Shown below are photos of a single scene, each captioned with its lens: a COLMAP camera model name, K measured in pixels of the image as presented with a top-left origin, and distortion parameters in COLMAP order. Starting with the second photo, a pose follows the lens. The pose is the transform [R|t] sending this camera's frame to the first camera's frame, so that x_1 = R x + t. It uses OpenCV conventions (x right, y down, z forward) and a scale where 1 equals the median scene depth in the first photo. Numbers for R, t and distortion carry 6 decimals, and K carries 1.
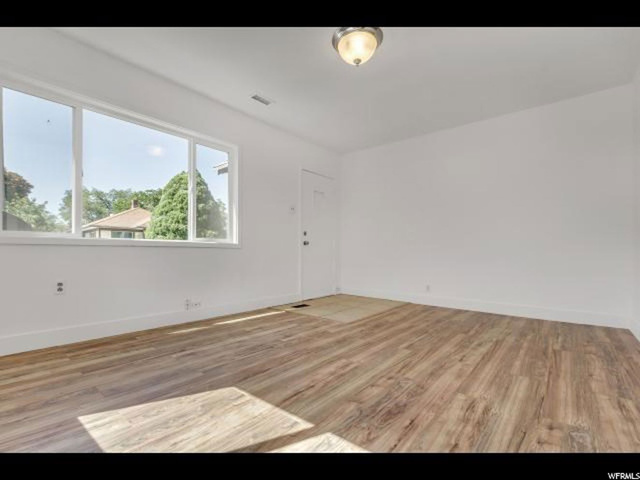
lens RADIAL K [[295.2, 0, 318.6], [0, 295.2, 237.6], [0, 0, 1]] dist [0.000157, -0.000157]
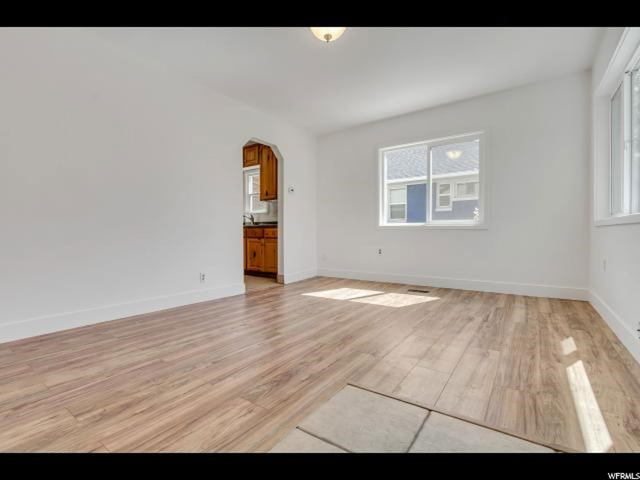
lens RADIAL K [[295.2, 0, 318.6], [0, 295.2, 237.6], [0, 0, 1]] dist [0.000157, -0.000157]
pose [[-0.996994, 0.004099, -0.077374, 0.227172], [0.006999, 0.999282, -0.037240, 0.094577], [0.077166, -0.037670, -0.996306, 1.872567]]
